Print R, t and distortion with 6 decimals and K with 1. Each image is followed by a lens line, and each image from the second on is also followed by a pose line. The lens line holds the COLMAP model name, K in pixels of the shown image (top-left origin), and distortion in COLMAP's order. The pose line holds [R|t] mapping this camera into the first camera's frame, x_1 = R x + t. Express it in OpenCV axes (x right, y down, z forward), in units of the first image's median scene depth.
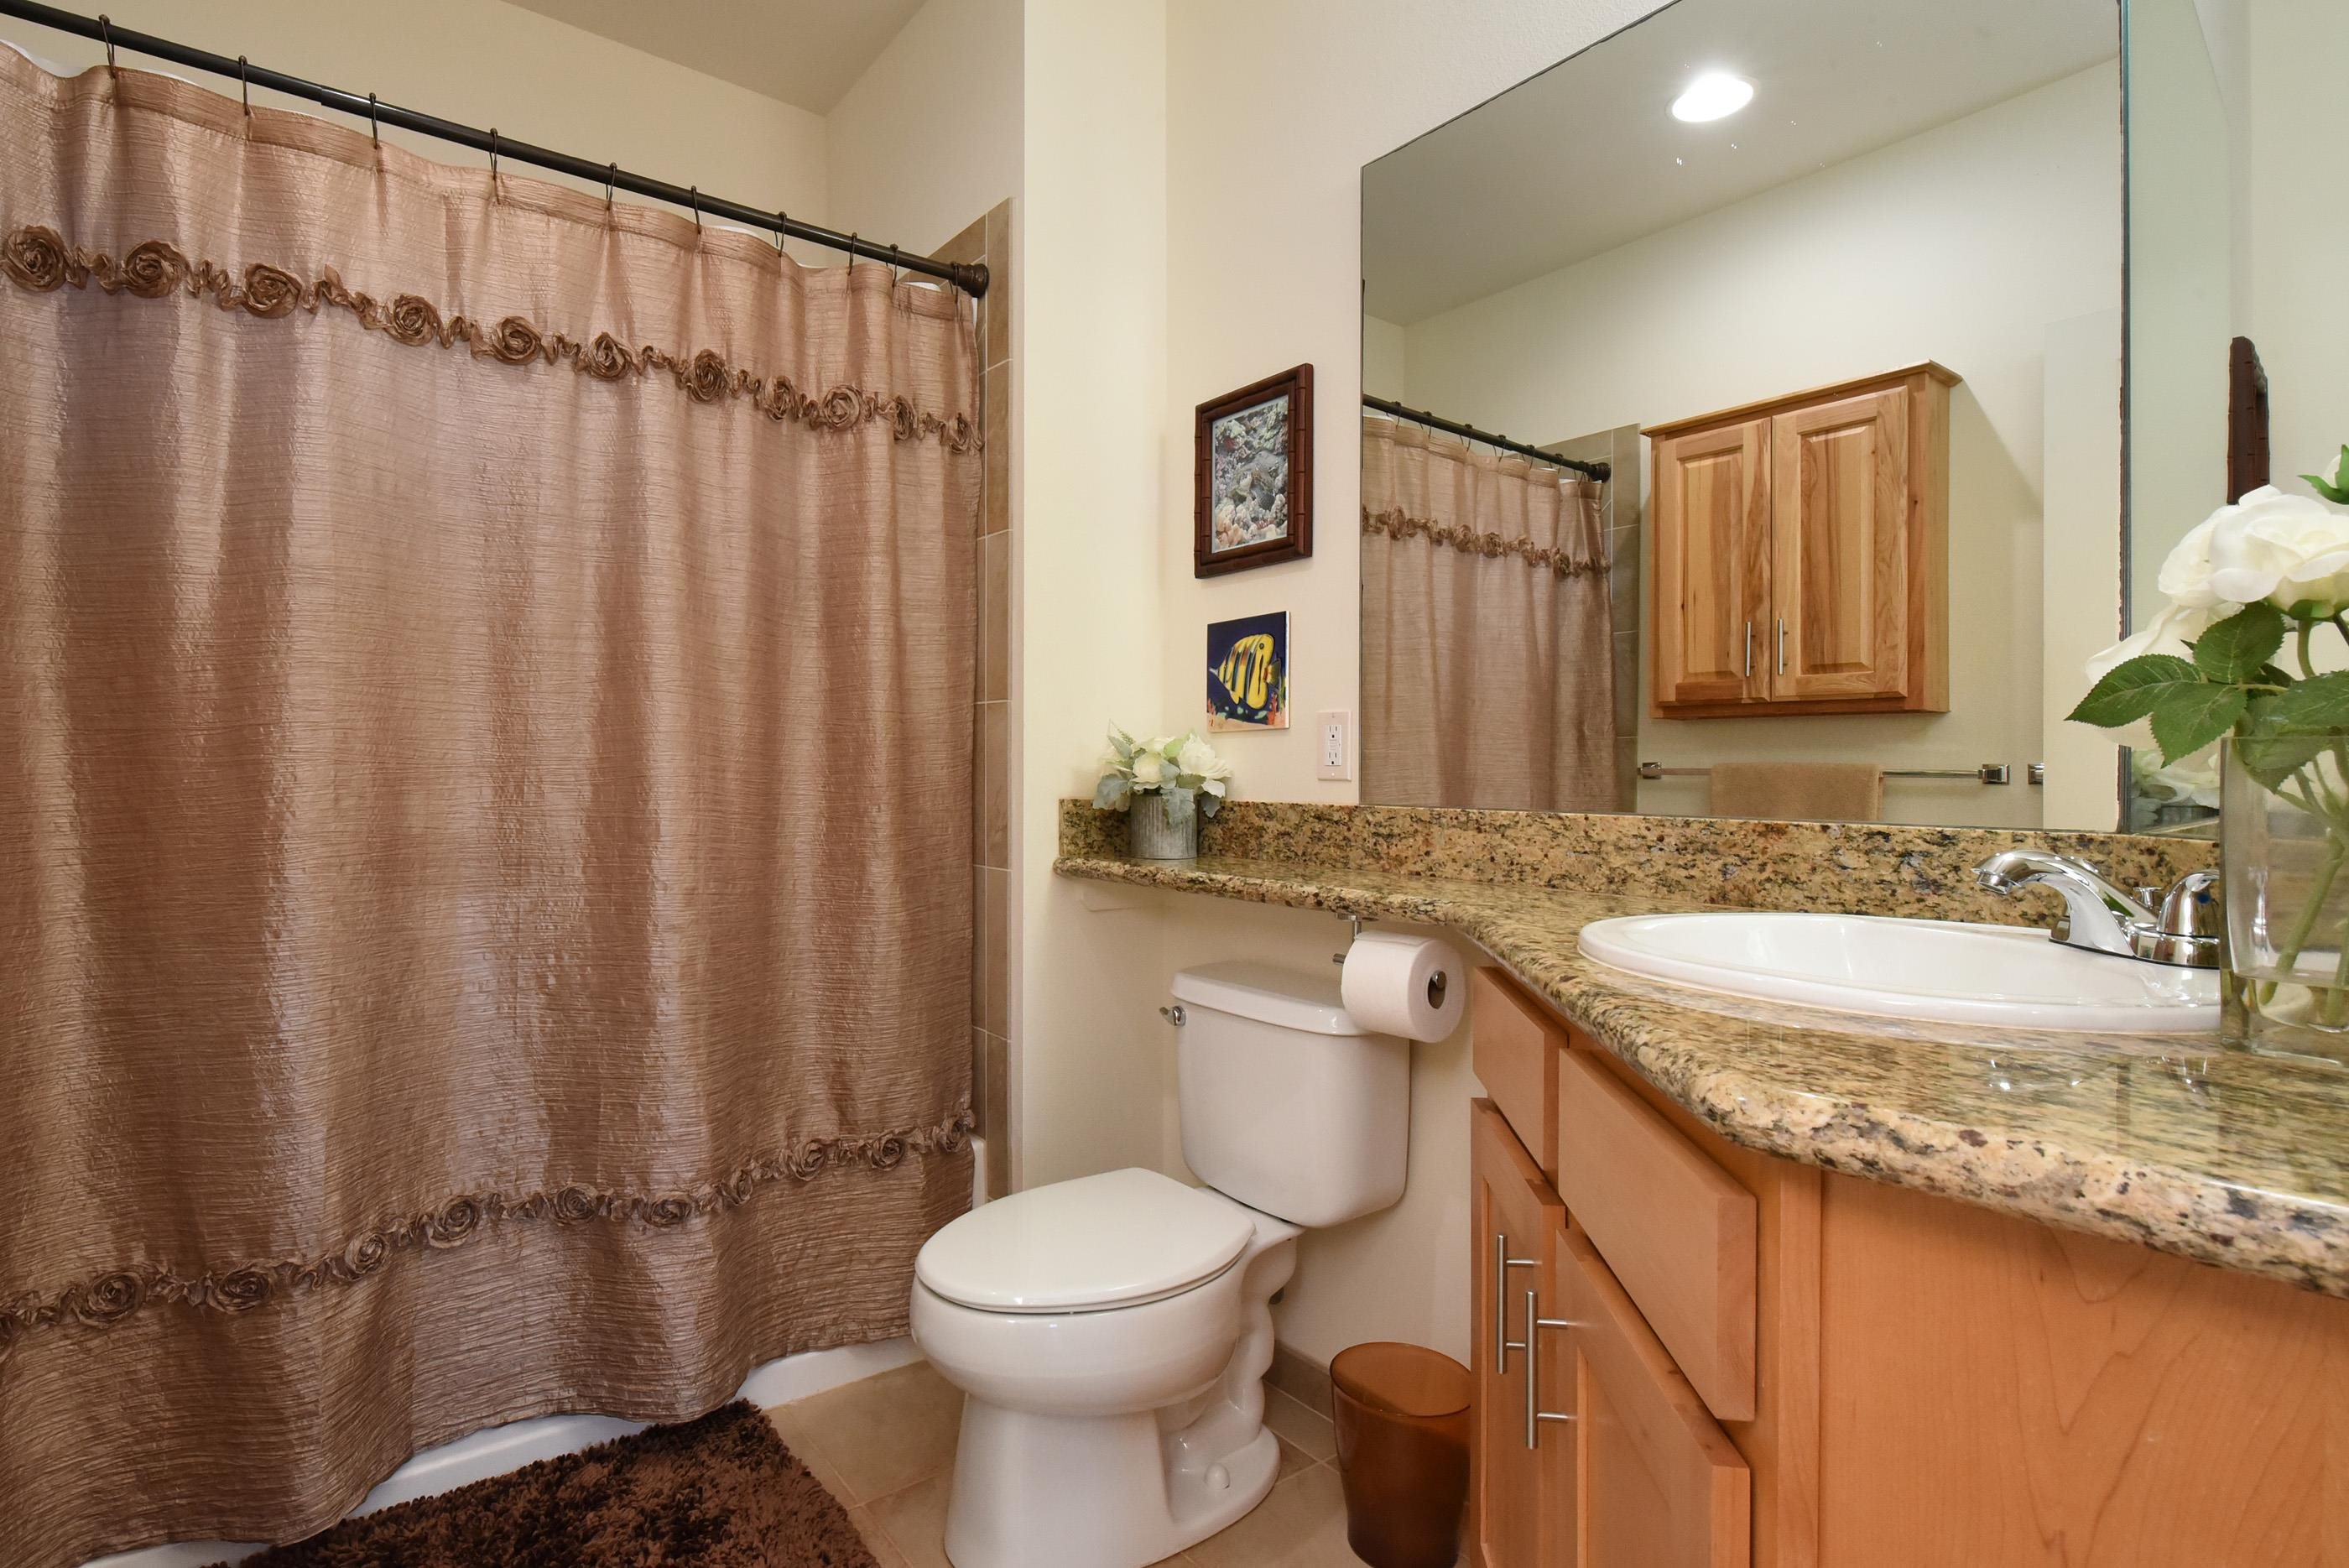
lens RADIAL K [[1098.7, 0, 1135.7], [0, 1098.7, 774.1], [0, 0, 1]] dist [0.003307, 0.000527]
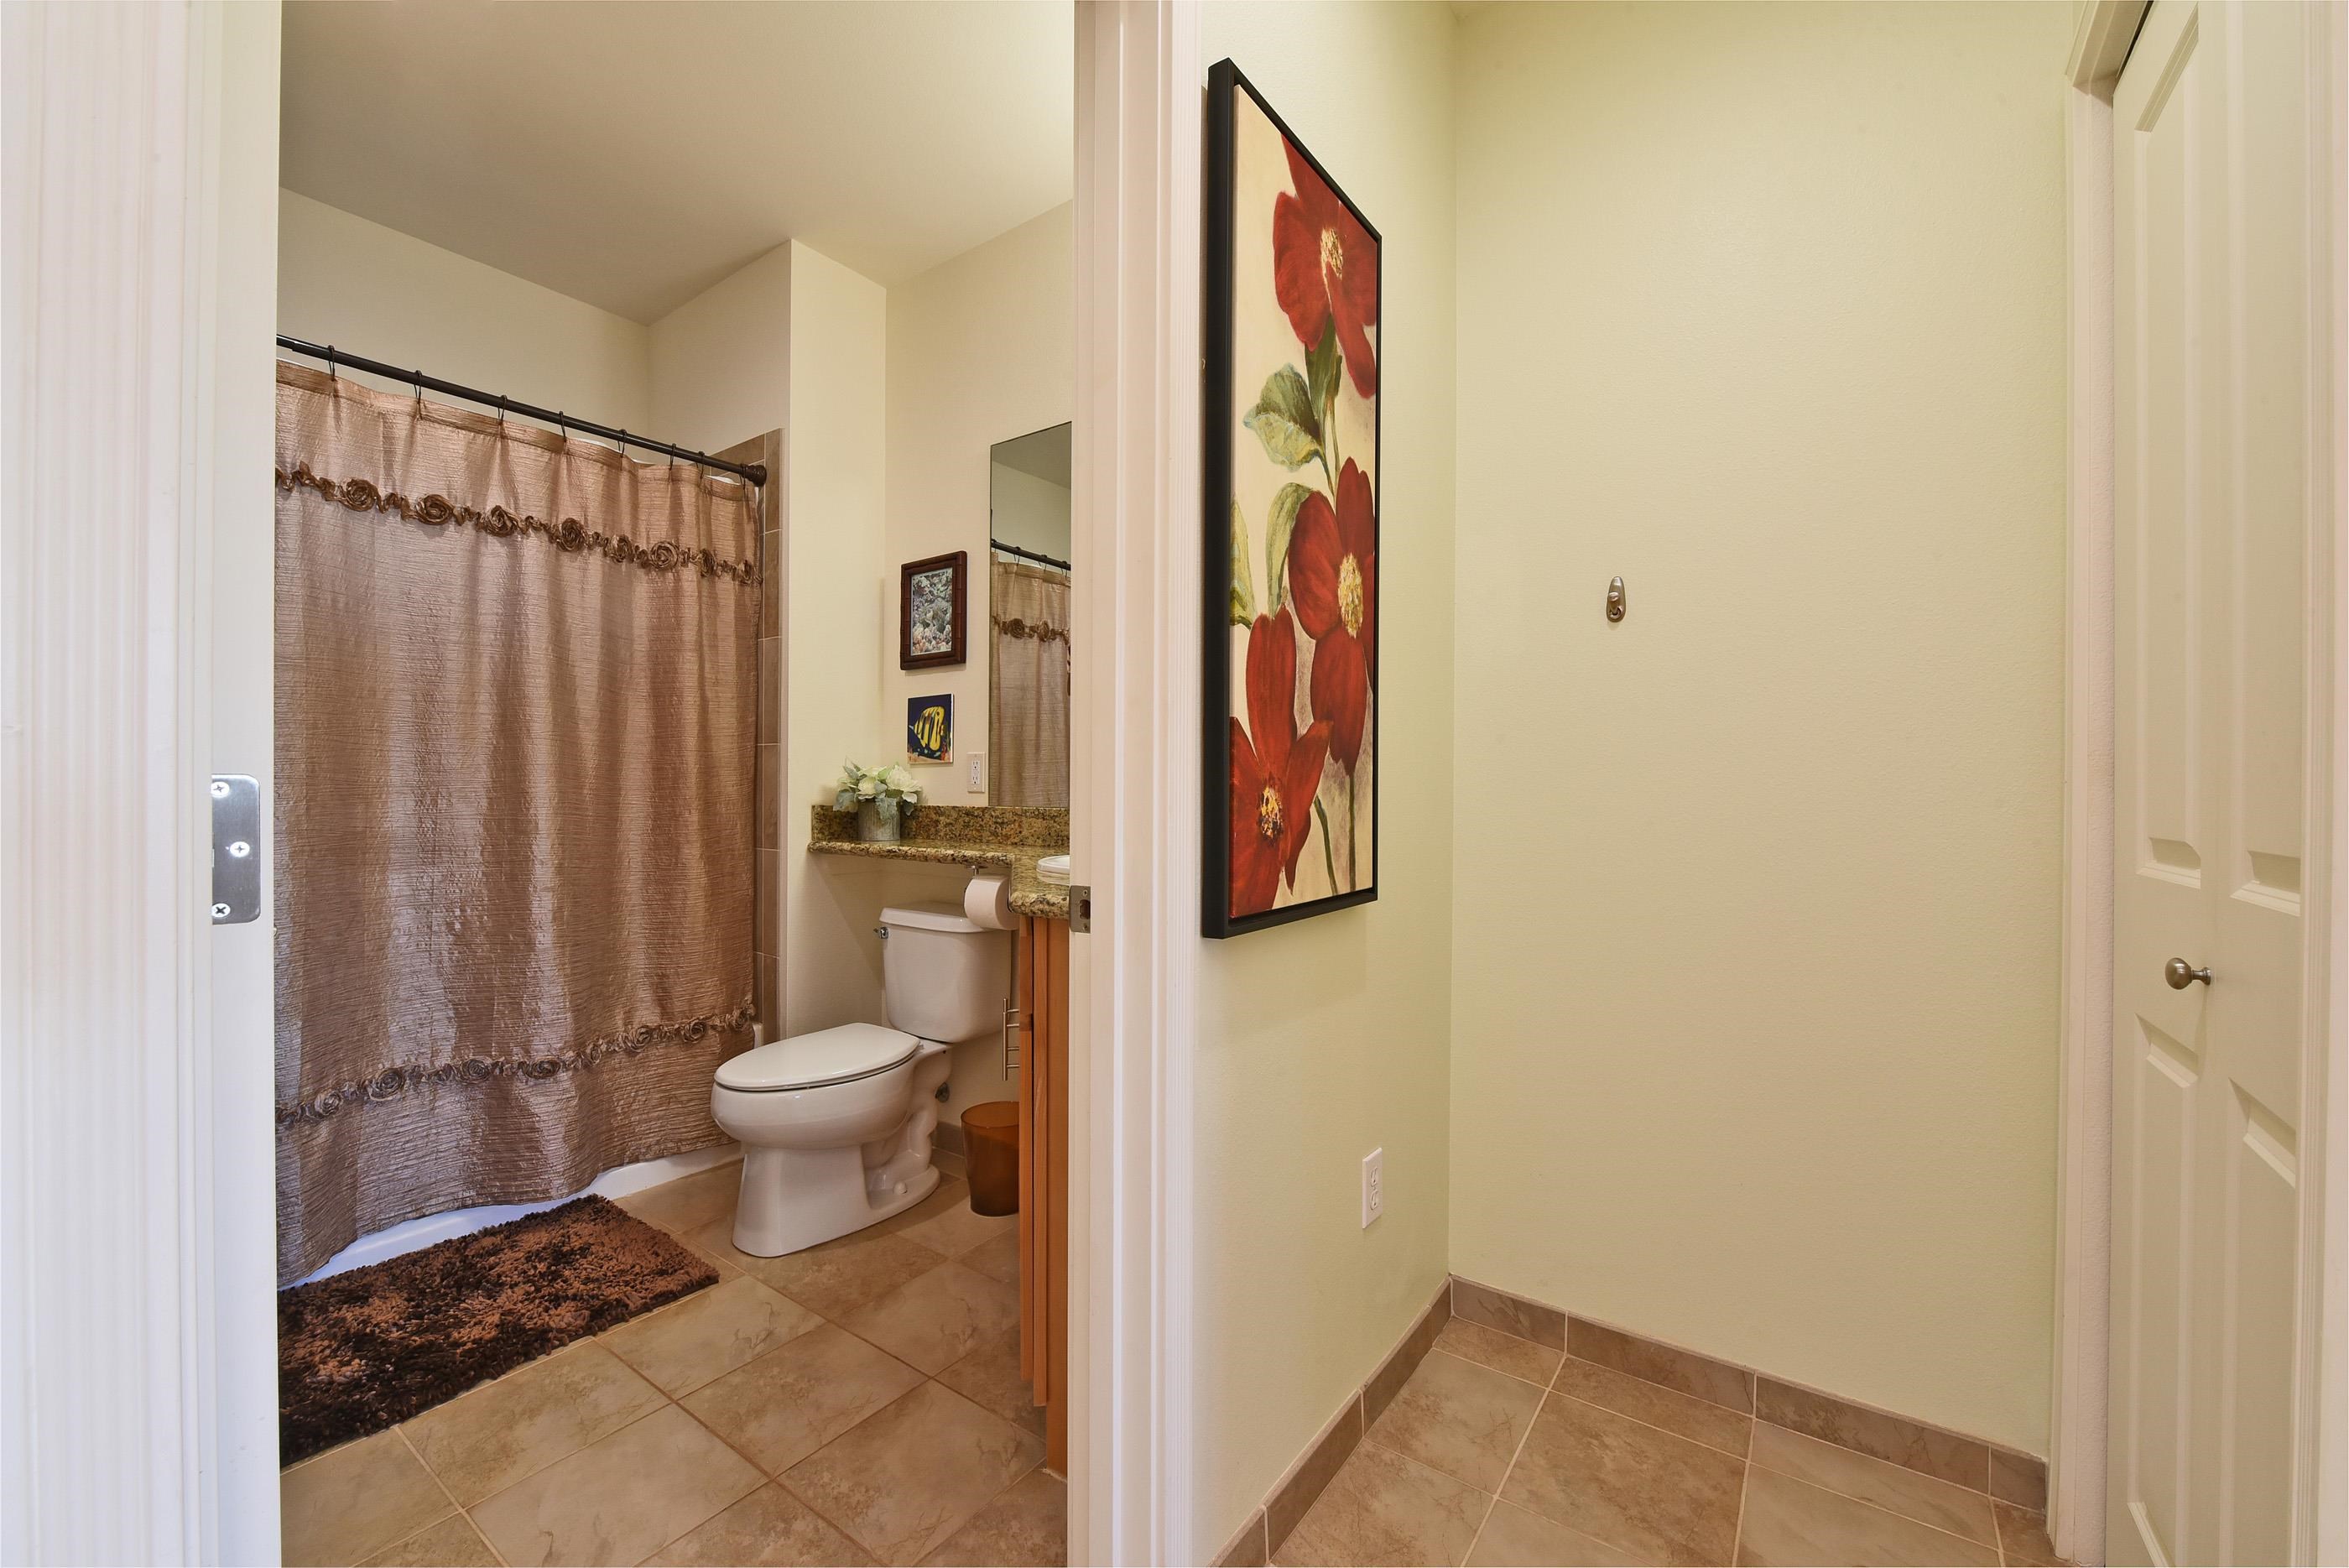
lens RADIAL K [[944.4, 0, 1166.7], [0, 944.4, 772.2], [0, 0, 1]] dist [-0.003020, -0.000345]
pose [[0.968436, -0.000226, 0.249261, 0.096833], [0.004701, 0.999838, -0.017361, 0.000532], [-0.249217, 0.017985, 0.968281, -0.508987]]
